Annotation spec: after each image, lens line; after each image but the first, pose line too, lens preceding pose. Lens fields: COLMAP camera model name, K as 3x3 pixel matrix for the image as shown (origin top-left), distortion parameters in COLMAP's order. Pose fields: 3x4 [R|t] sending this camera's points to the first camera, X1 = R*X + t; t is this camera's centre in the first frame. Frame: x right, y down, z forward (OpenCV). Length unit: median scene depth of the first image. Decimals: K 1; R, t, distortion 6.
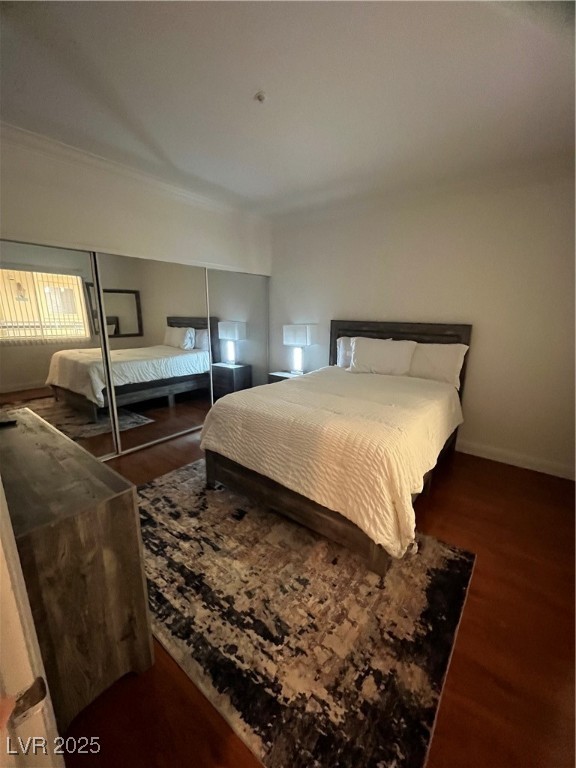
lens RADIAL K [[310.0, 0, 288.0], [0, 310.0, 384.0], [0, 0, 1]] dist [0.000032, 0.000046]
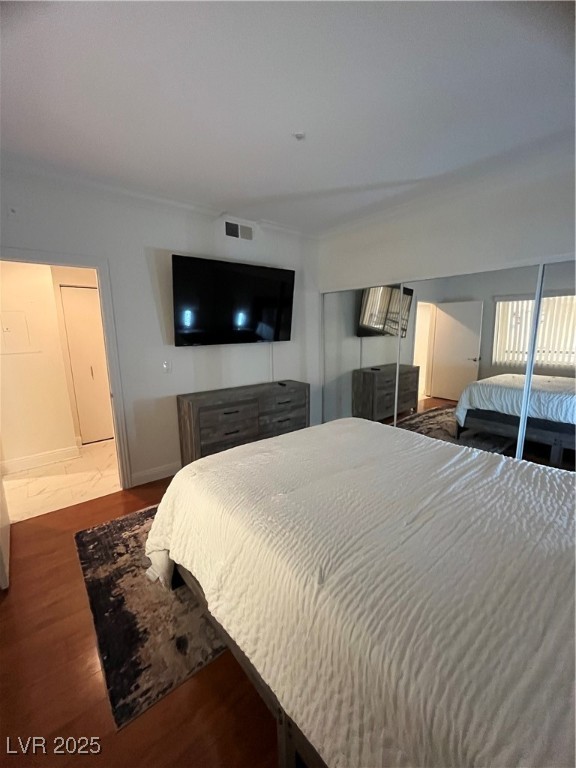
lens RADIAL K [[310.0, 0, 288.0], [0, 310.0, 384.0], [0, 0, 1]] dist [0.000032, 0.000046]
pose [[-0.219952, 0.159338, -0.962410, 1.213849], [-0.211684, 0.955266, 0.206534, -0.344645], [0.952266, 0.249155, -0.176383, 1.517011]]
